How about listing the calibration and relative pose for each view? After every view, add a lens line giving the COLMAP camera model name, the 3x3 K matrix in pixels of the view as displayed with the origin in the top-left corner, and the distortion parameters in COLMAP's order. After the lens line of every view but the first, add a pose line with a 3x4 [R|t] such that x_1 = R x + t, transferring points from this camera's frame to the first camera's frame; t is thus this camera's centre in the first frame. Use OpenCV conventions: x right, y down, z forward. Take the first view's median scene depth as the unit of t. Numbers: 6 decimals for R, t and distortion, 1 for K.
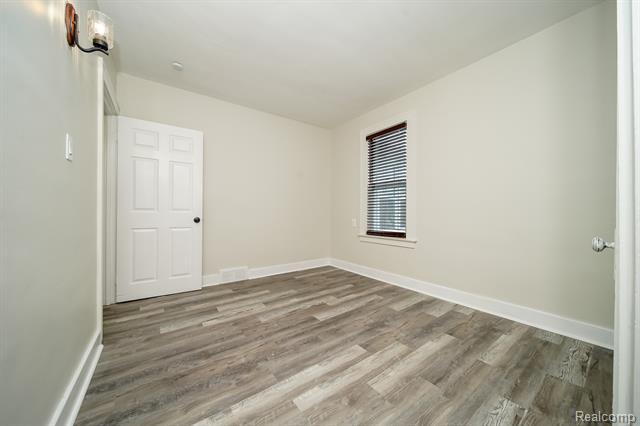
lens RADIAL K [[226.5, 0, 319.4], [0, 226.5, 212.4], [0, 0, 1]] dist [-0.000493, -0.000154]
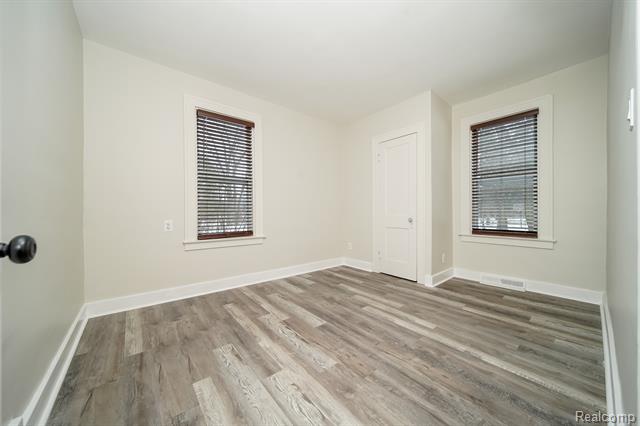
lens RADIAL K [[226.5, 0, 319.4], [0, 226.5, 212.4], [0, 0, 1]] dist [-0.000493, -0.000154]
pose [[-0.055693, -0.000666, 0.998448, -0.985616], [-0.000539, 1.000000, 0.000637, 0.010504], [-0.998448, -0.000502, -0.055693, 1.122782]]
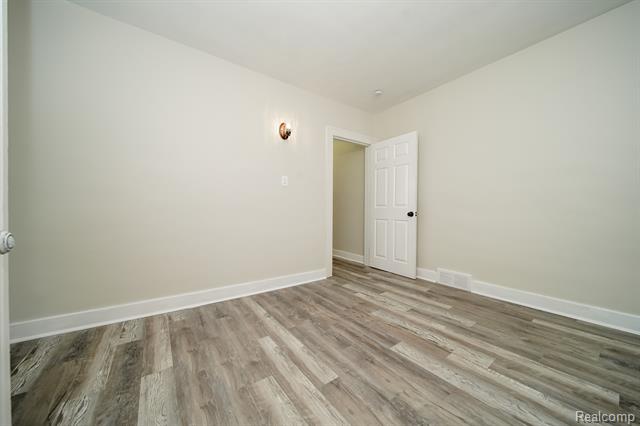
lens RADIAL K [[226.5, 0, 319.4], [0, 226.5, 212.4], [0, 0, 1]] dist [-0.000493, -0.000154]
pose [[-0.005915, 0.006890, -0.999959, 0.782542], [0.002854, 0.999972, 0.006873, 0.022815], [0.999978, -0.002814, -0.005934, 0.797756]]
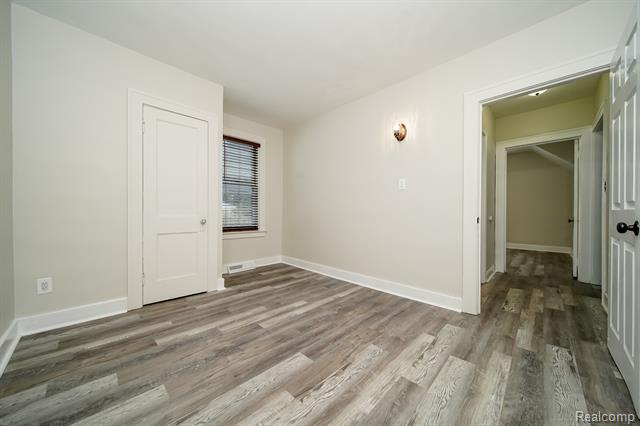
lens RADIAL K [[226.5, 0, 319.4], [0, 226.5, 212.4], [0, 0, 1]] dist [-0.000493, -0.000154]
pose [[-0.986565, -0.005863, -0.163264, 0.070689], [-0.004867, 0.999967, -0.006505, 0.015270], [0.163297, -0.005623, -0.986561, 1.822325]]
